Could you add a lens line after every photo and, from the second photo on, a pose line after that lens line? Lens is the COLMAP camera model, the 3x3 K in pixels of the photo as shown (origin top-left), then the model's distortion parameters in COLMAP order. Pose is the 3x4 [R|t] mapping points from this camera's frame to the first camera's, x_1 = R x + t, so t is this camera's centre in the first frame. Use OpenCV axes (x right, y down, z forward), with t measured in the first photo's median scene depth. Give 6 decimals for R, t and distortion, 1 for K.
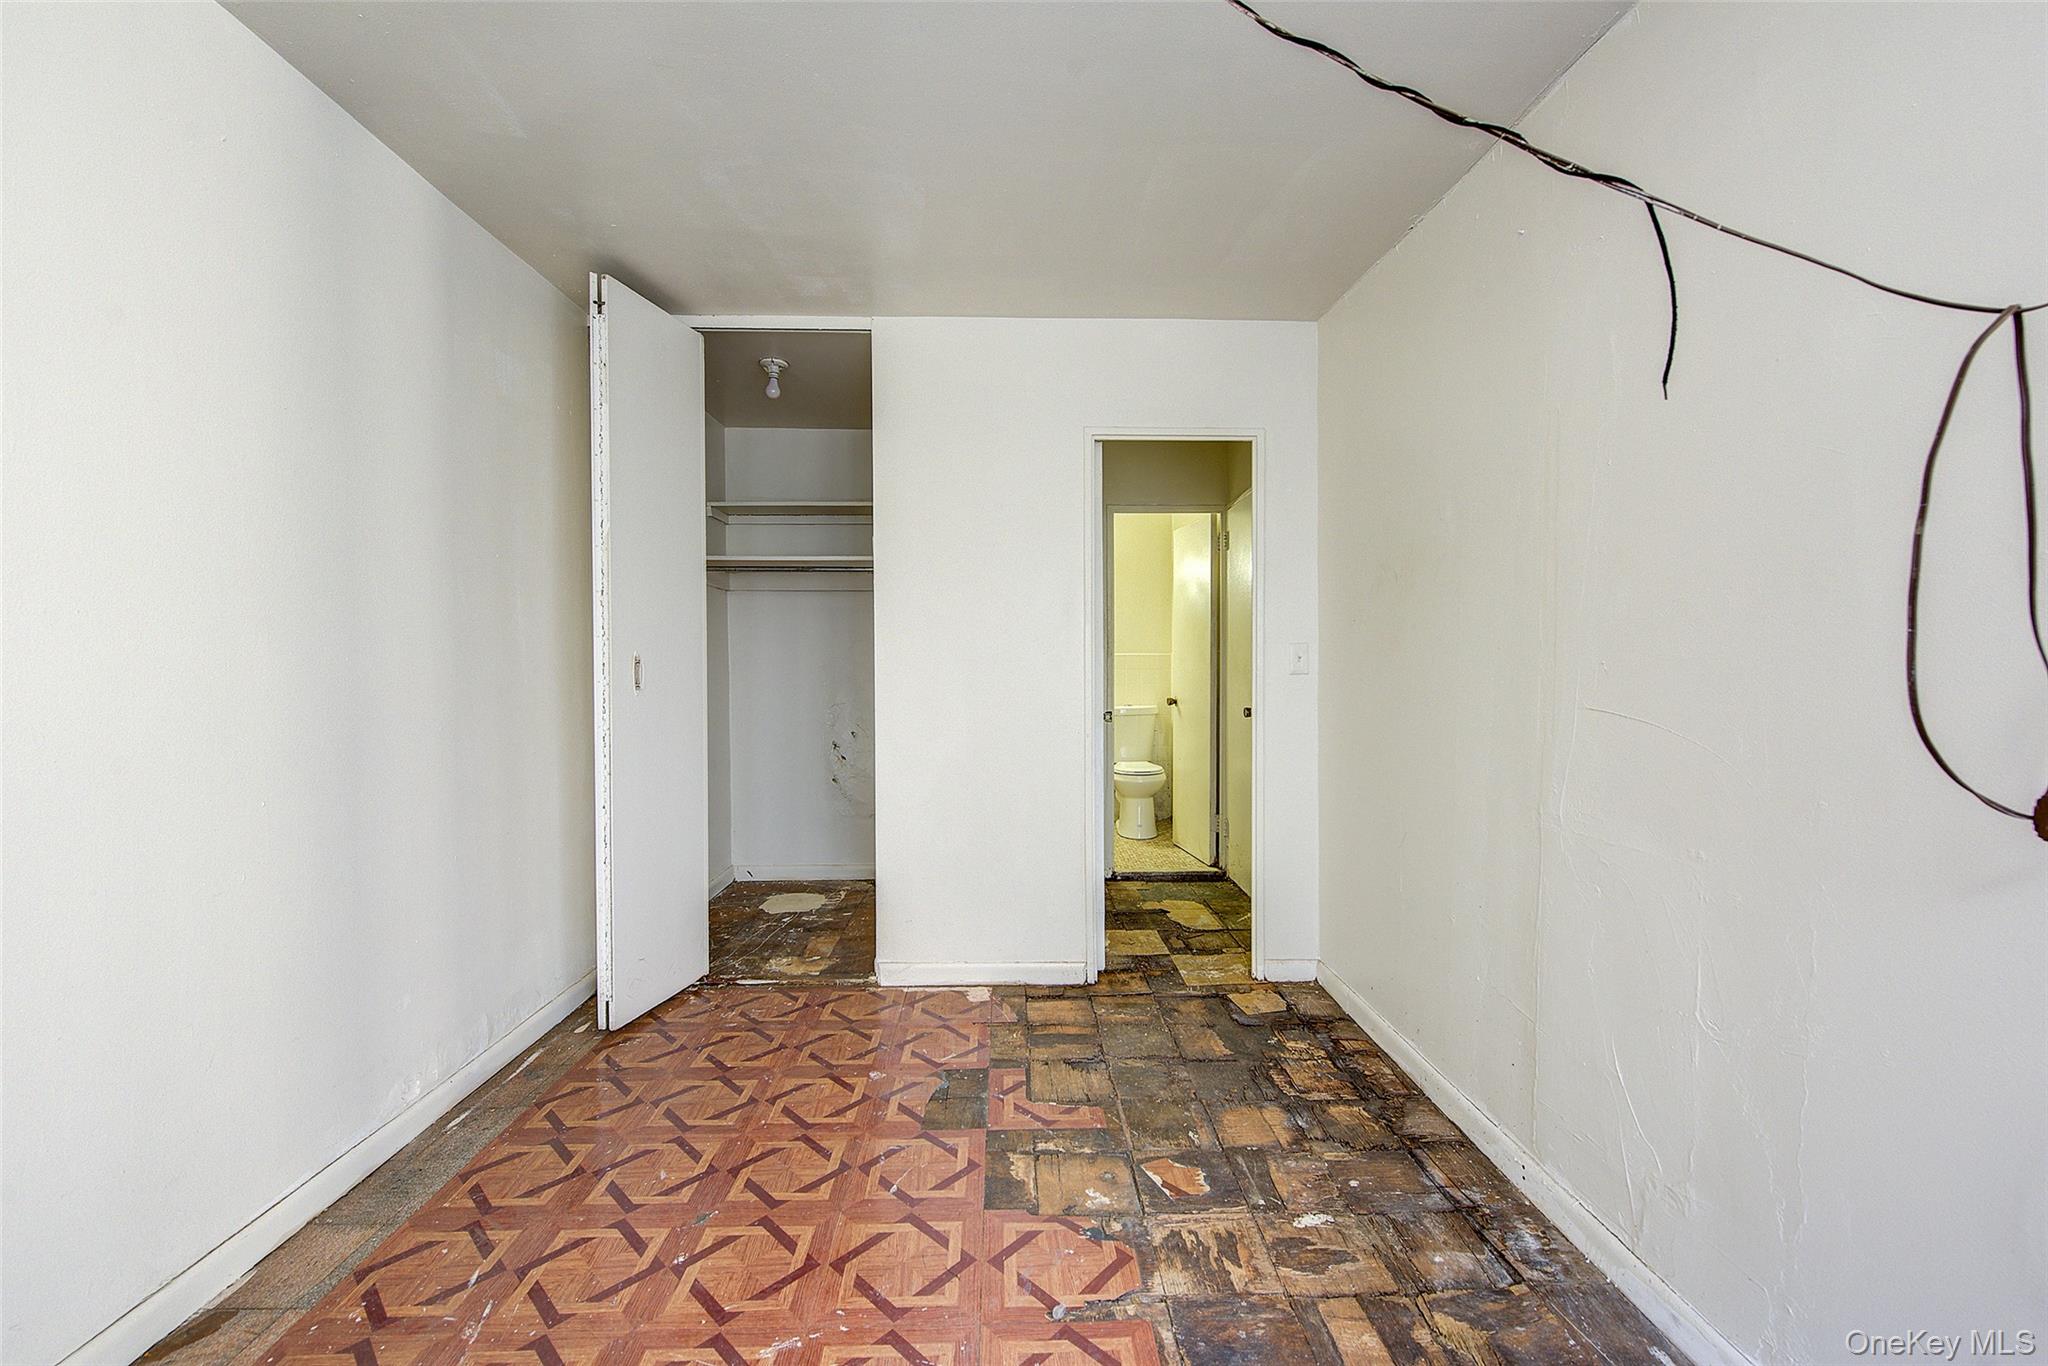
lens RADIAL K [[813.7, 0, 1027.9], [0, 813.7, 681.0], [0, 0, 1]] dist [0.002928, -0.002966]
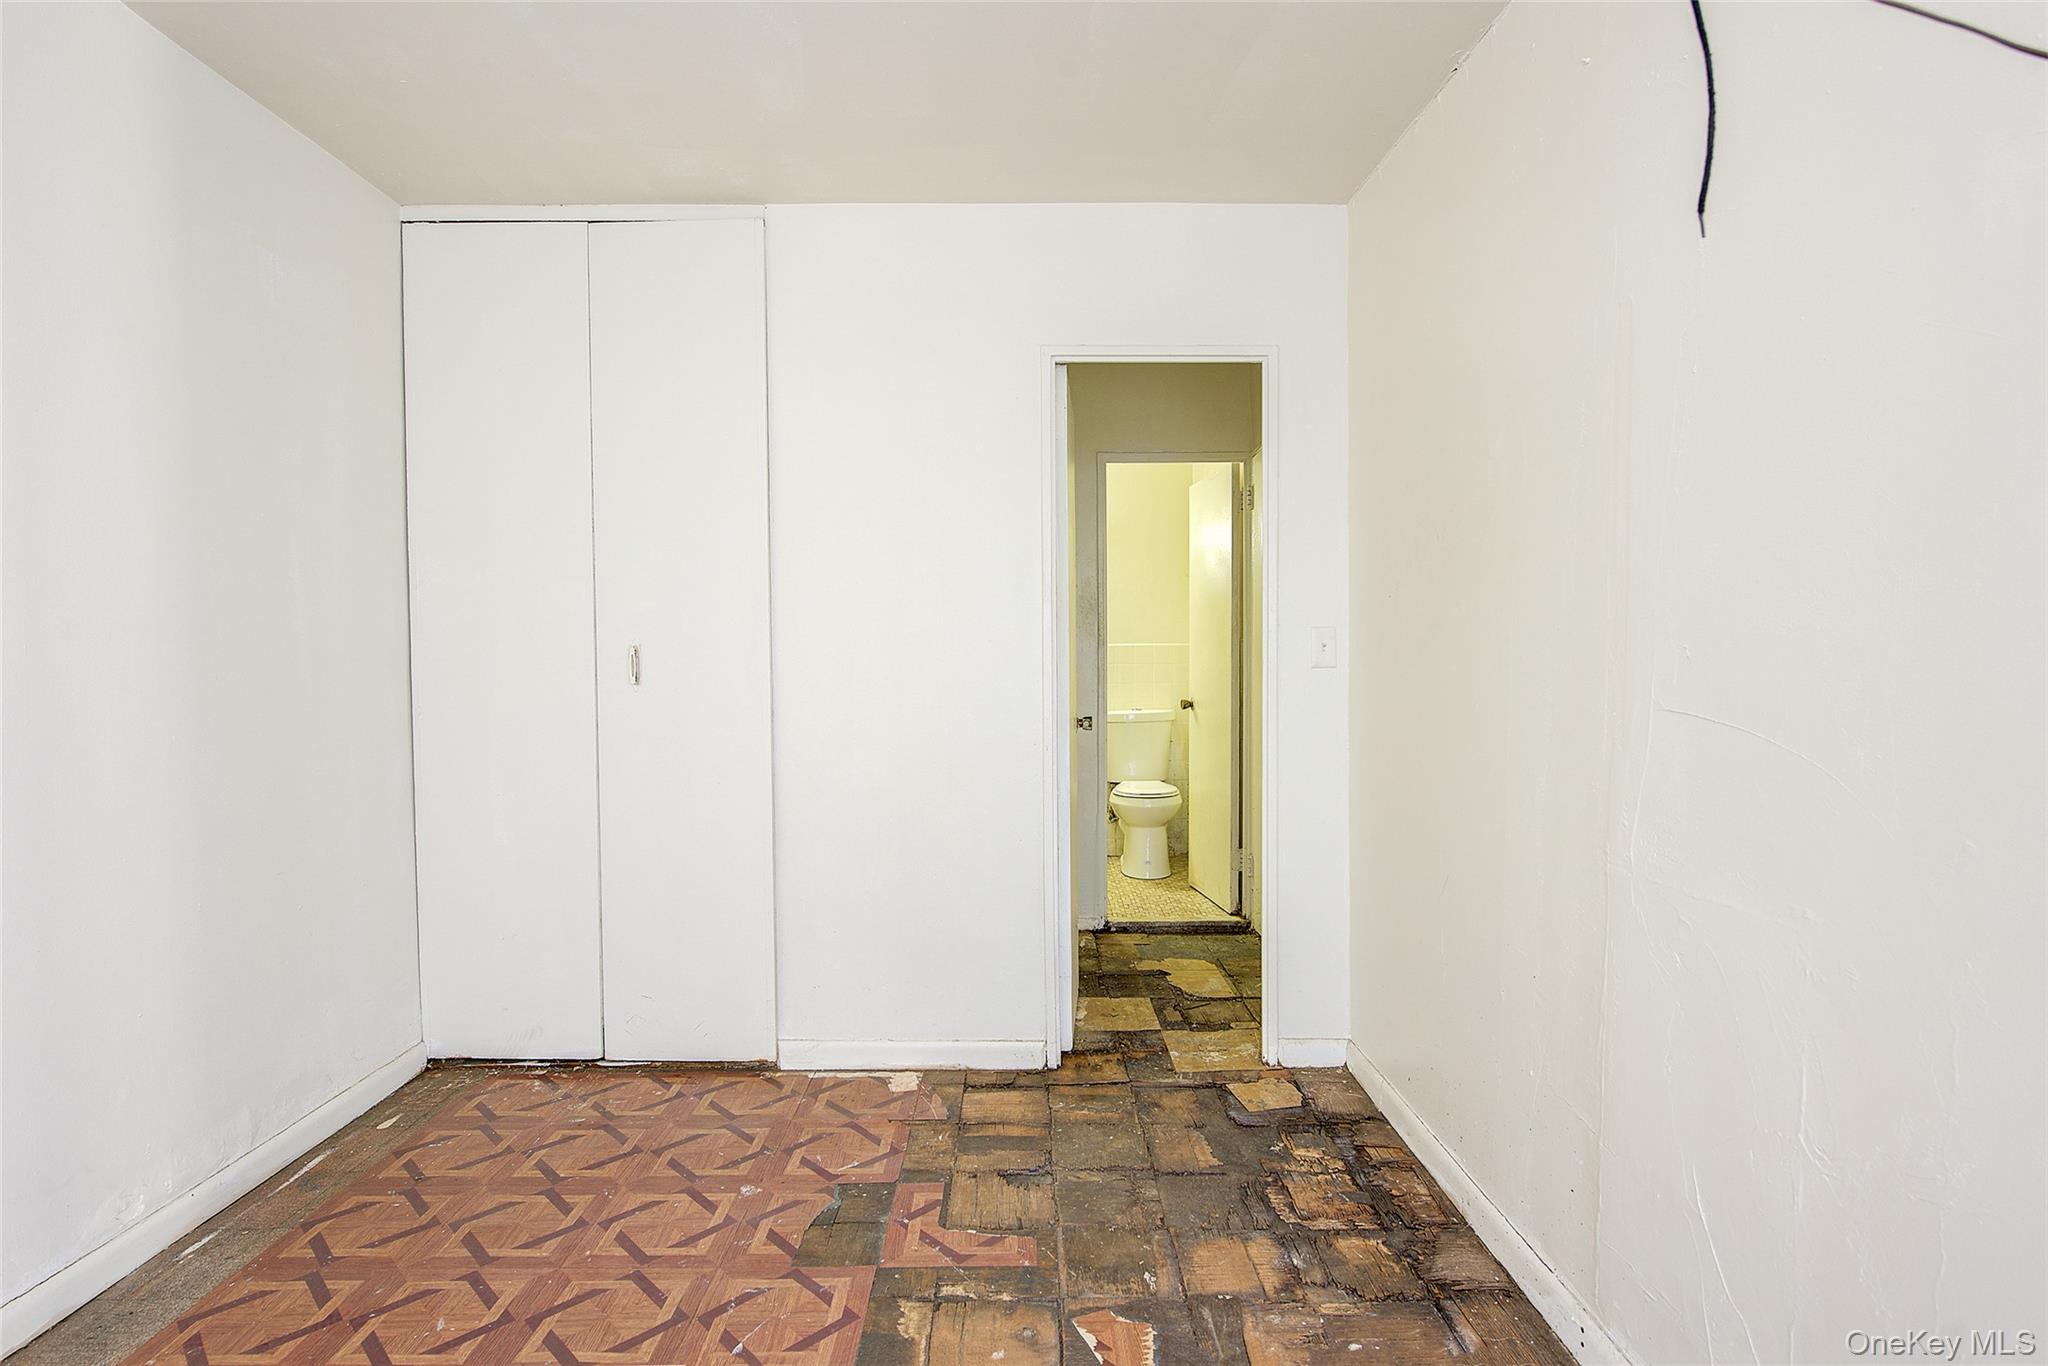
lens RADIAL K [[1000.6, 0, 1030.1], [0, 1000.6, 690.0], [0, 0, 1]] dist [-0.001563, -0.001435]
pose [[0.999761, -0.001866, -0.021784, 0.107248], [0.002052, 0.999962, 0.008523, 0.005864], [0.021767, -0.008565, 0.999726, 0.073194]]
